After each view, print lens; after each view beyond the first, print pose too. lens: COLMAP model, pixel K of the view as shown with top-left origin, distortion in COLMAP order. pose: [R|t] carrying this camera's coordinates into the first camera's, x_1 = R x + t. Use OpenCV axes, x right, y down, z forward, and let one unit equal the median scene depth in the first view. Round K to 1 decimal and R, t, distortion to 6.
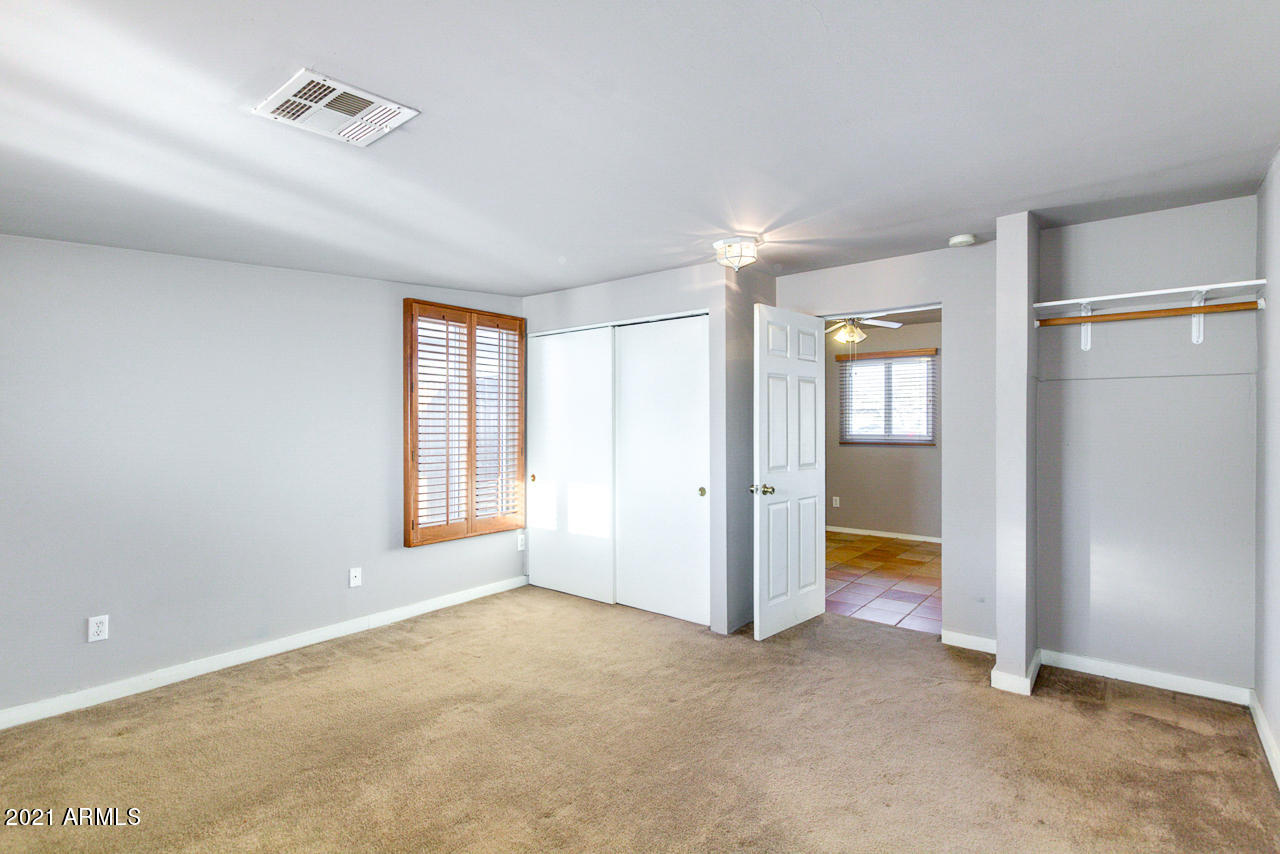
lens RADIAL K [[610.2, 0, 643.6], [0, 610.2, 427.5], [0, 0, 1]] dist [0.018712, -0.013094]
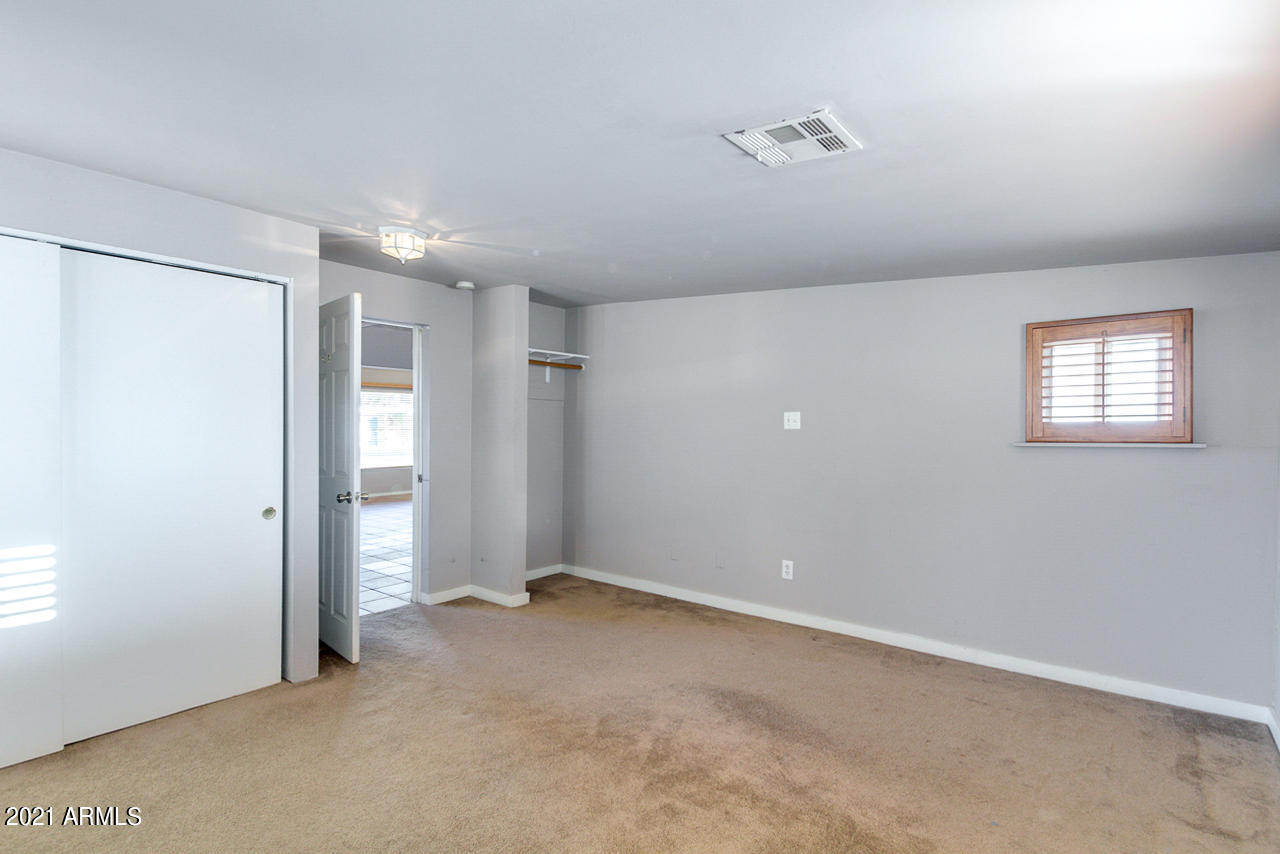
lens RADIAL K [[610.2, 0, 643.6], [0, 610.2, 427.5], [0, 0, 1]] dist [0.018712, -0.013094]
pose [[0.000738, -0.000503, 1.000000, -0.797151], [0.001078, 0.999999, 0.000502, -0.002078], [-0.999999, 0.001077, 0.000738, 0.629052]]
